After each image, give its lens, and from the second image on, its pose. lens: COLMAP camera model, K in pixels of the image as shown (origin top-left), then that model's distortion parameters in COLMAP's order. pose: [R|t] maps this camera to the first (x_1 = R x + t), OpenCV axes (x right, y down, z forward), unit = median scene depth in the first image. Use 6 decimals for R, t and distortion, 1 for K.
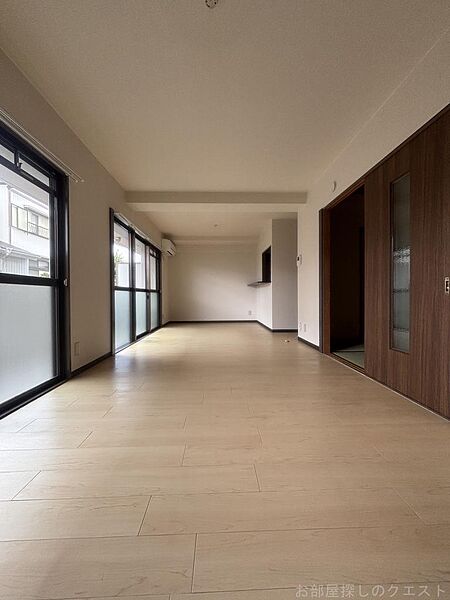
lens RADIAL K [[243.4, 0, 224.4], [0, 243.4, 298.3], [0, 0, 1]] dist [0.001537, 0.000457]
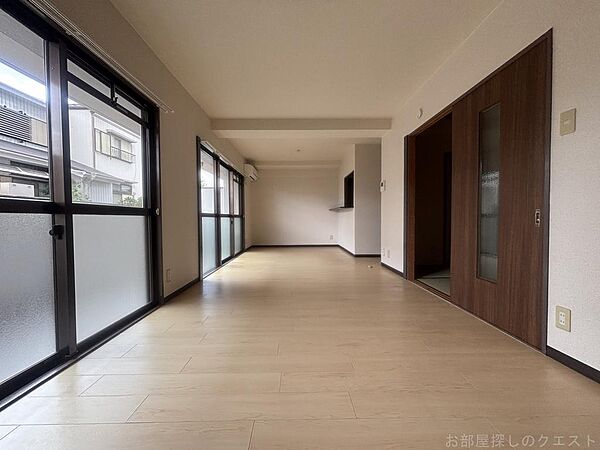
lens RADIAL K [[243.4, 0, 298.9], [0, 243.4, 225.5], [0, 0, 1]] dist [0.001537, 0.000457]
pose [[0.999805, 0.000202, -0.019724, -0.032506], [0.000172, 0.999820, 0.018949, -0.023640], [0.019724, -0.018948, 0.999626, -0.016744]]
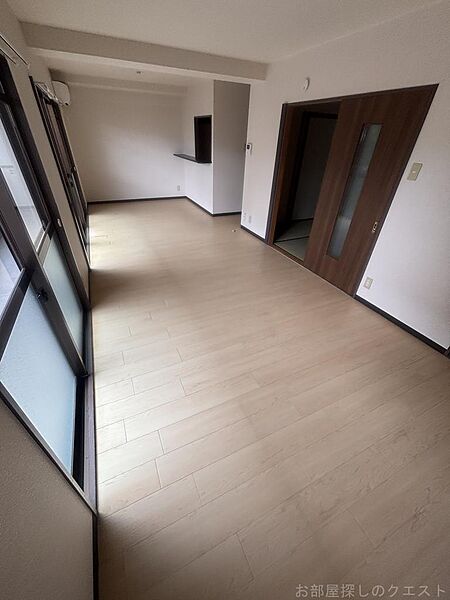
lens RADIAL K [[243.4, 0, 223.0], [0, 243.4, 300.6], [0, 0, 1]] dist [0.001537, 0.000457]
pose [[0.924083, -0.187253, 0.333178, -0.423123], [-0.028921, 0.834994, 0.549499, -0.320417], [-0.381097, -0.517418, 0.766188, -0.079186]]
